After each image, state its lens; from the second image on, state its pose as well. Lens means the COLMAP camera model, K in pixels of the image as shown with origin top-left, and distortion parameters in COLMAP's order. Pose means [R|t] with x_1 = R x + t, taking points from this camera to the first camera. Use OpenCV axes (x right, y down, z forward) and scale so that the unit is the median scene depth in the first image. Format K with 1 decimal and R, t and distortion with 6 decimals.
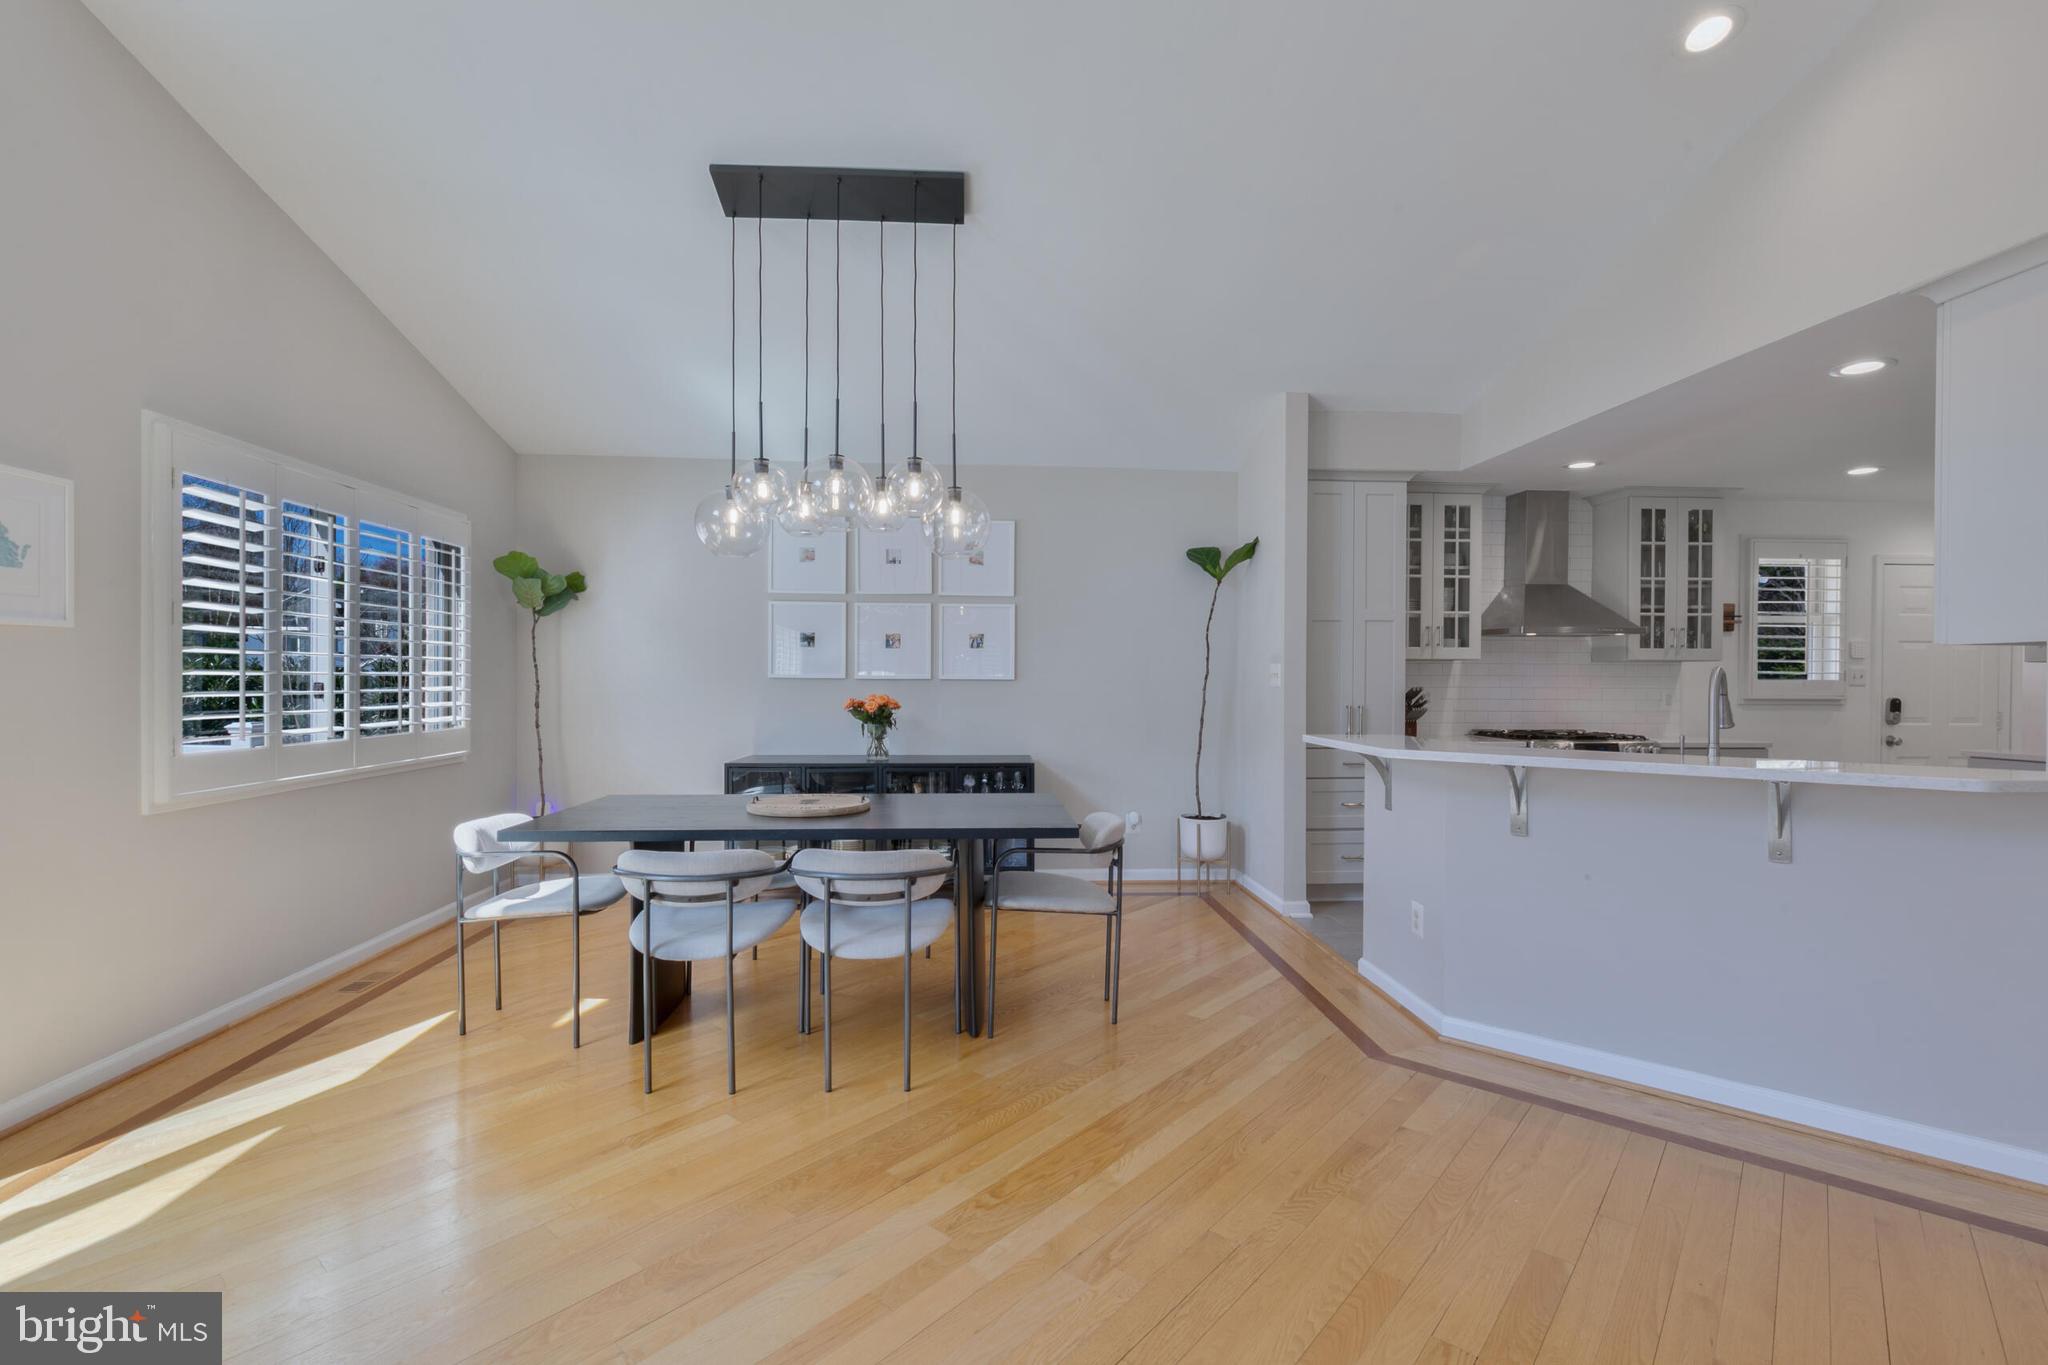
lens RADIAL K [[910.6, 0, 1019.6], [0, 910.6, 688.2], [0, 0, 1]] dist [0.007795, -0.003939]
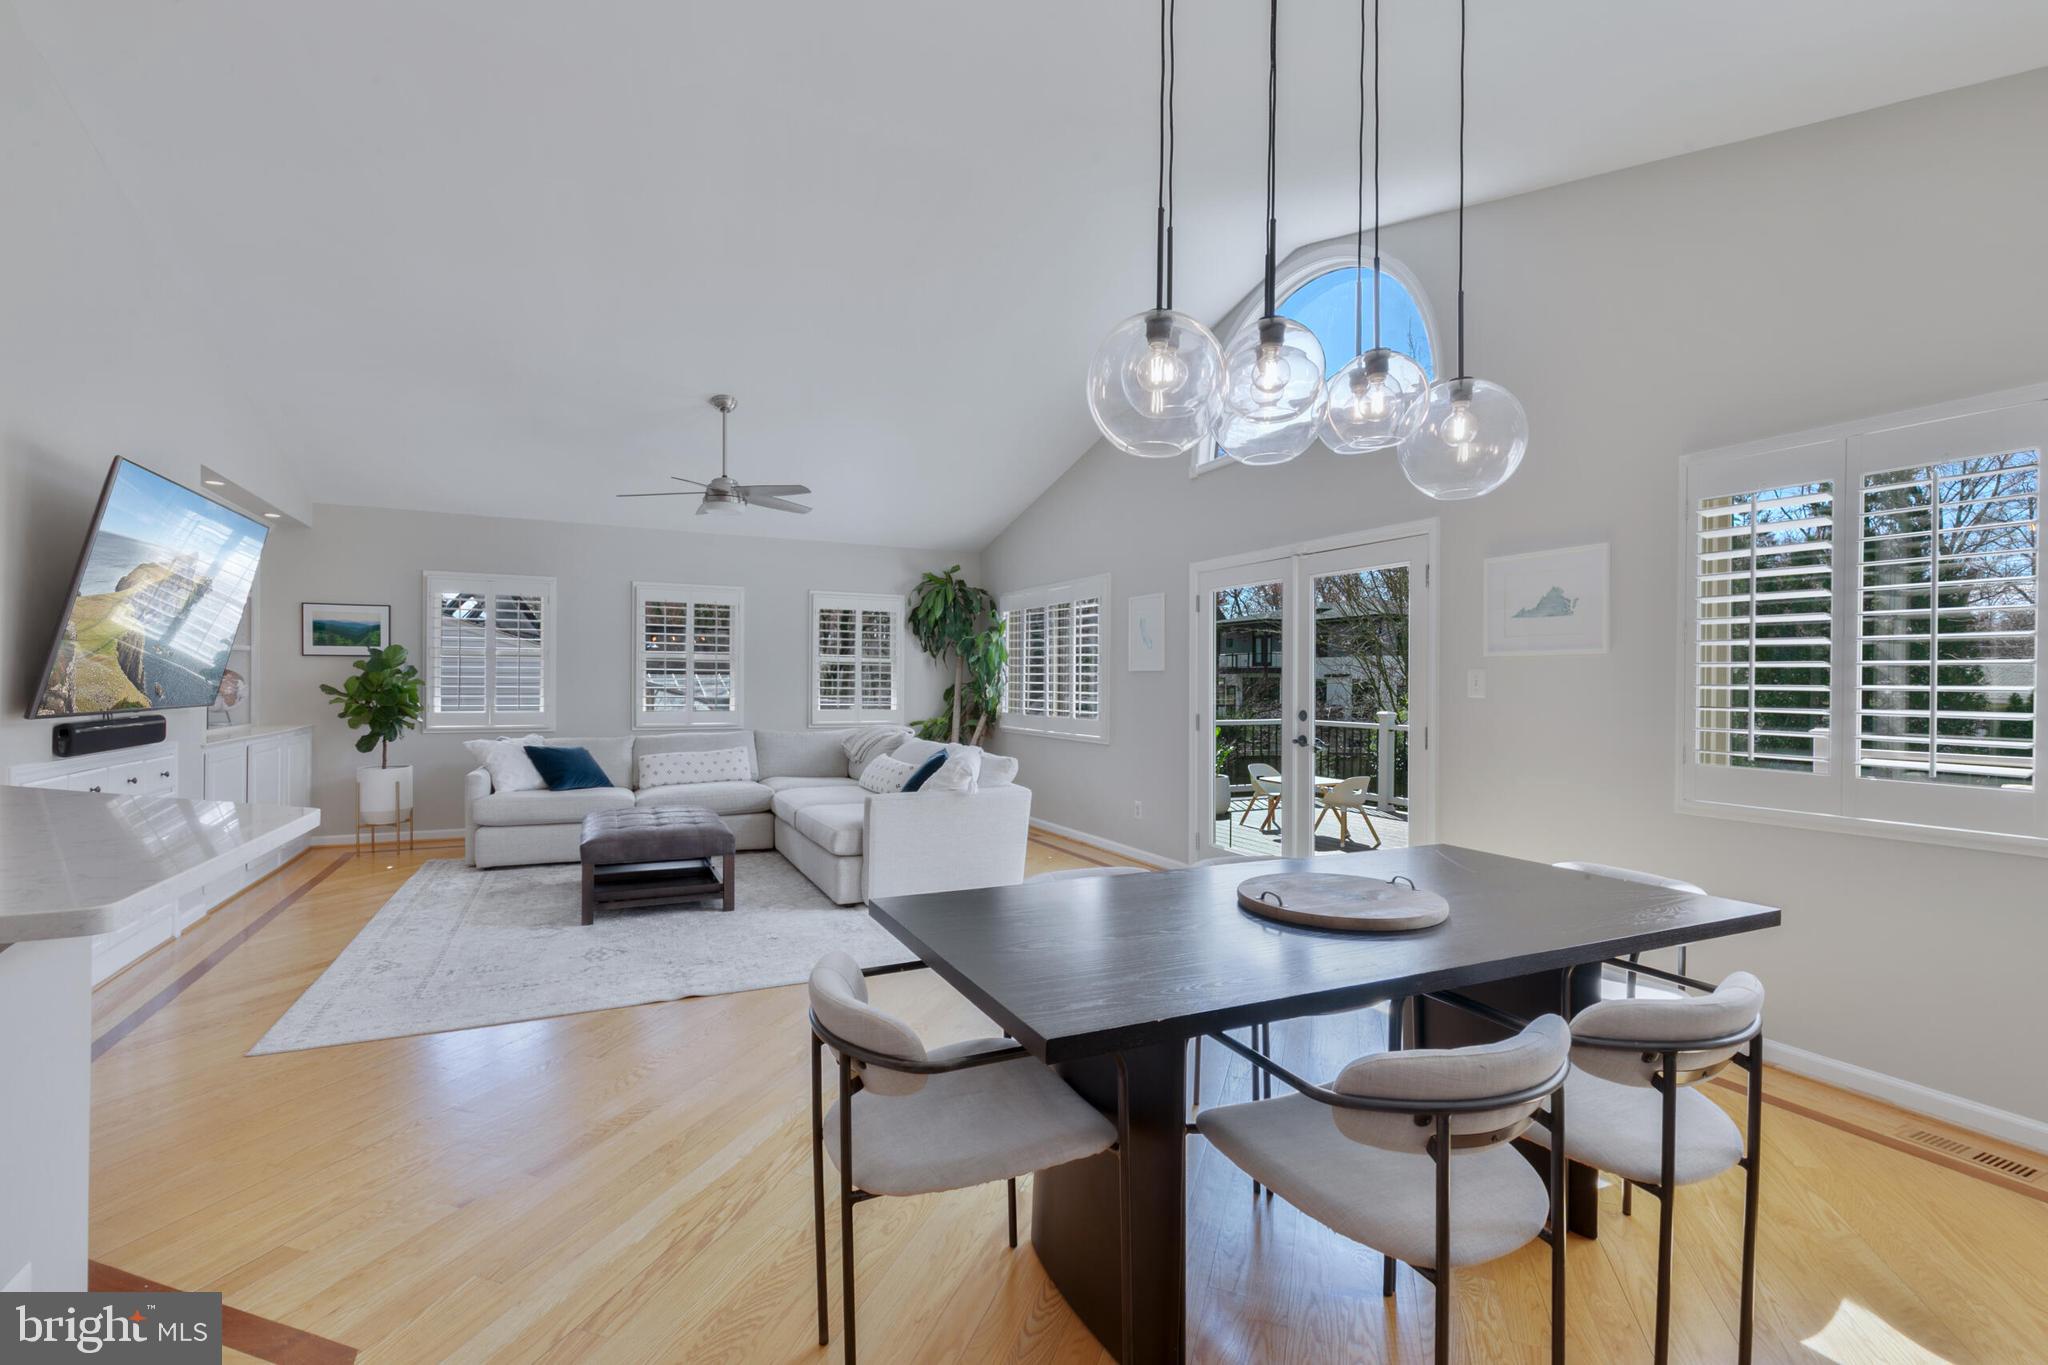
lens RADIAL K [[910.6, 0, 1017.9], [0, 910.6, 684.7], [0, 0, 1]] dist [0.007795, -0.003939]
pose [[-0.927378, -0.008968, -0.374019, 0.158962], [-0.014930, 0.999803, 0.013047, -0.016620], [0.373828, 0.017683, -0.927329, 1.209601]]
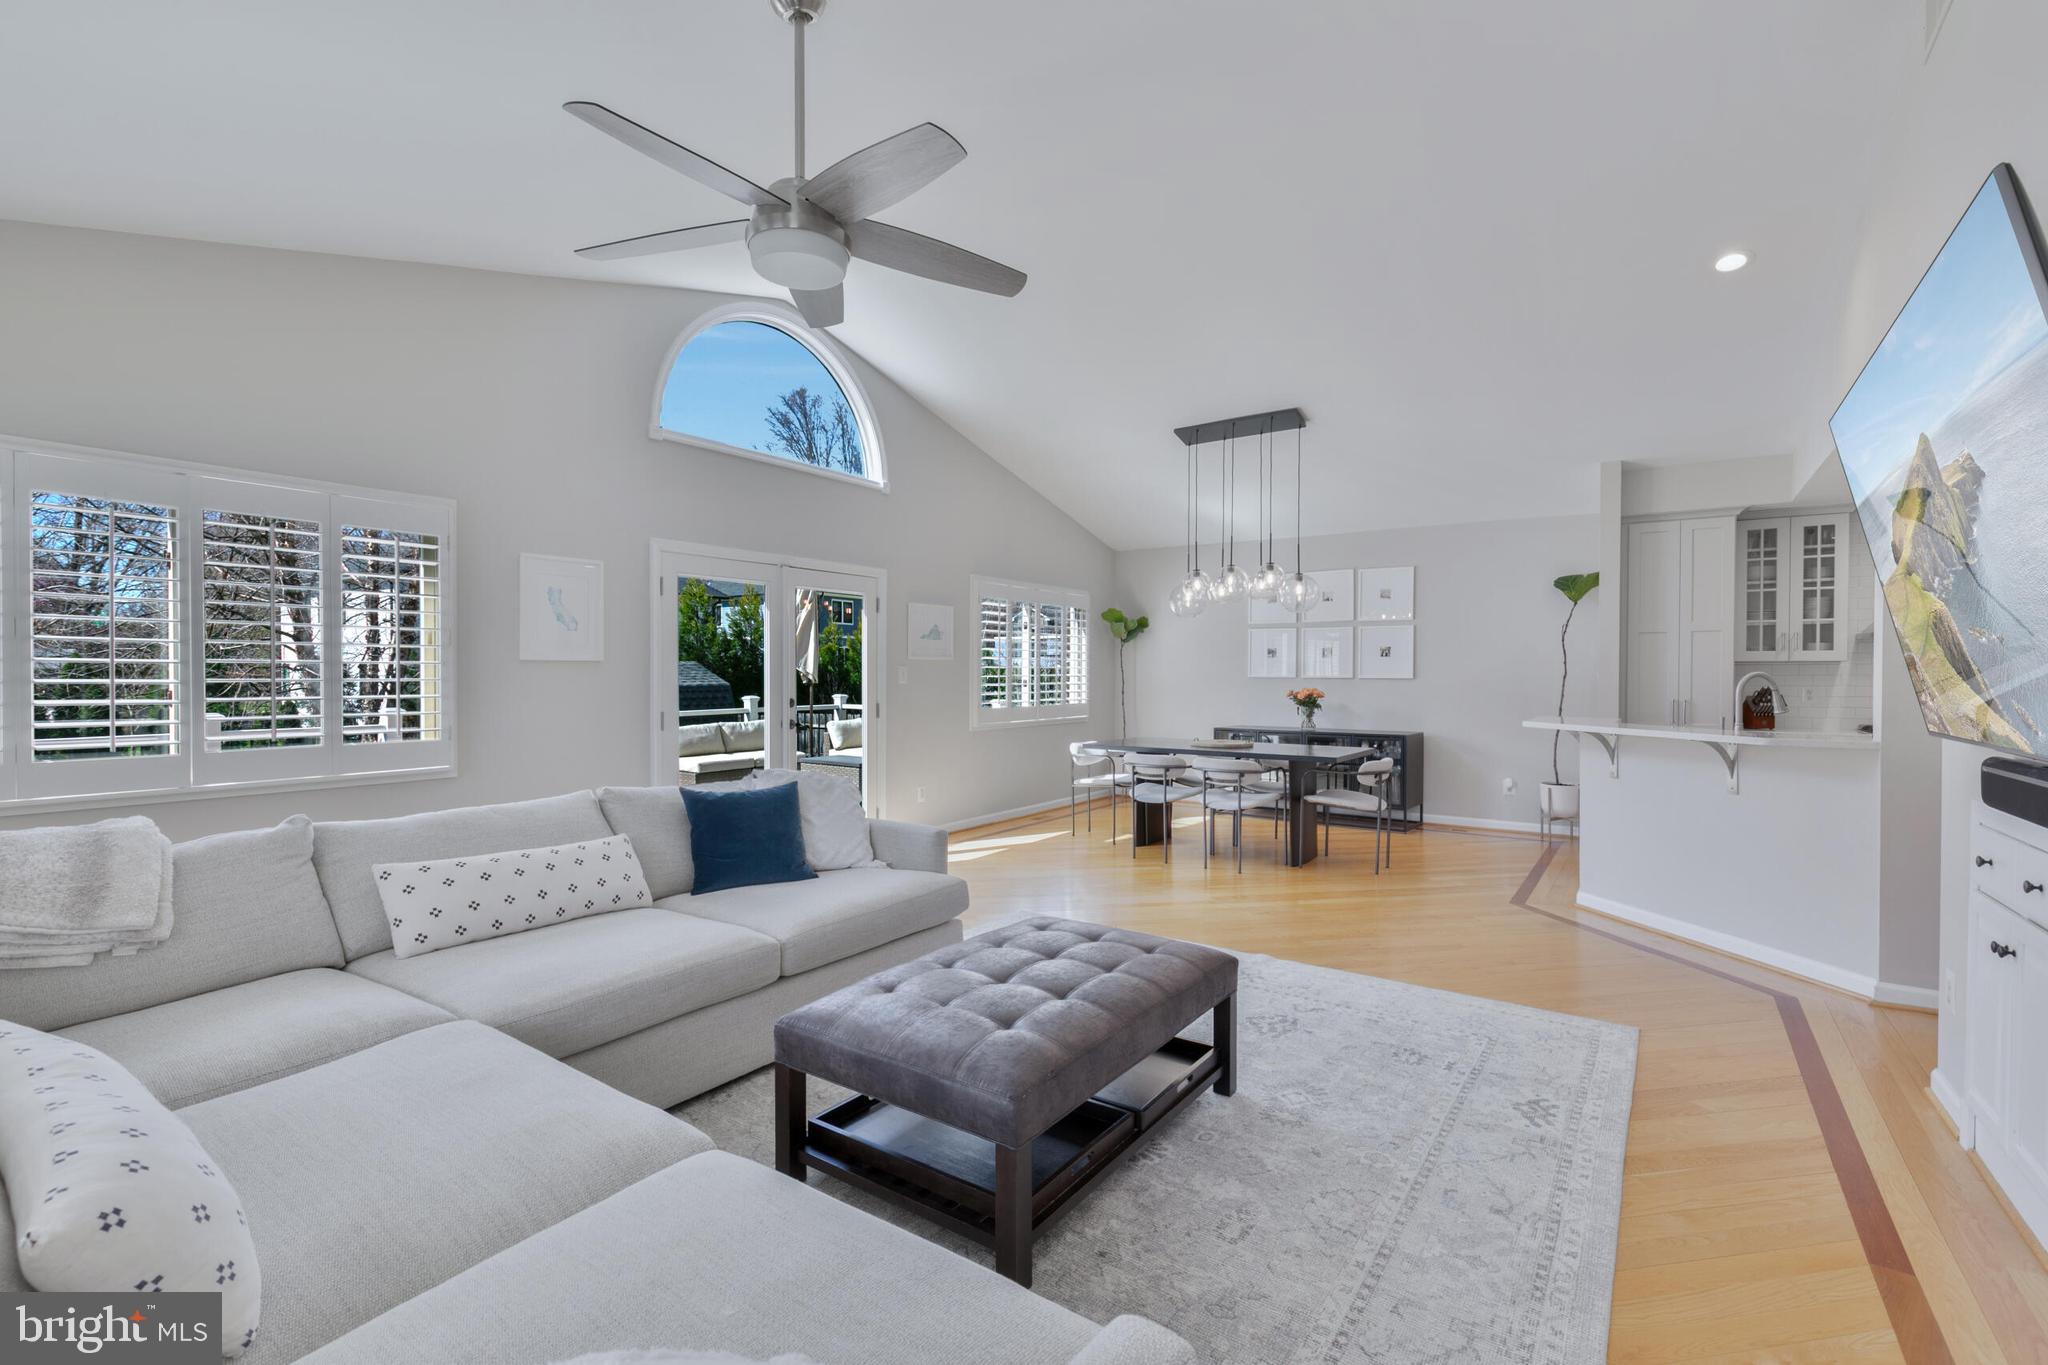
lens RADIAL K [[910.6, 0, 1027.7], [0, 910.6, 687.3], [0, 0, 1]] dist [0.007795, -0.003939]
pose [[0.787726, 0.007712, -0.615977, 0.524489], [-0.005752, 0.999970, 0.005163, 0.000530], [0.615999, -0.000524, 0.787747, -0.644029]]
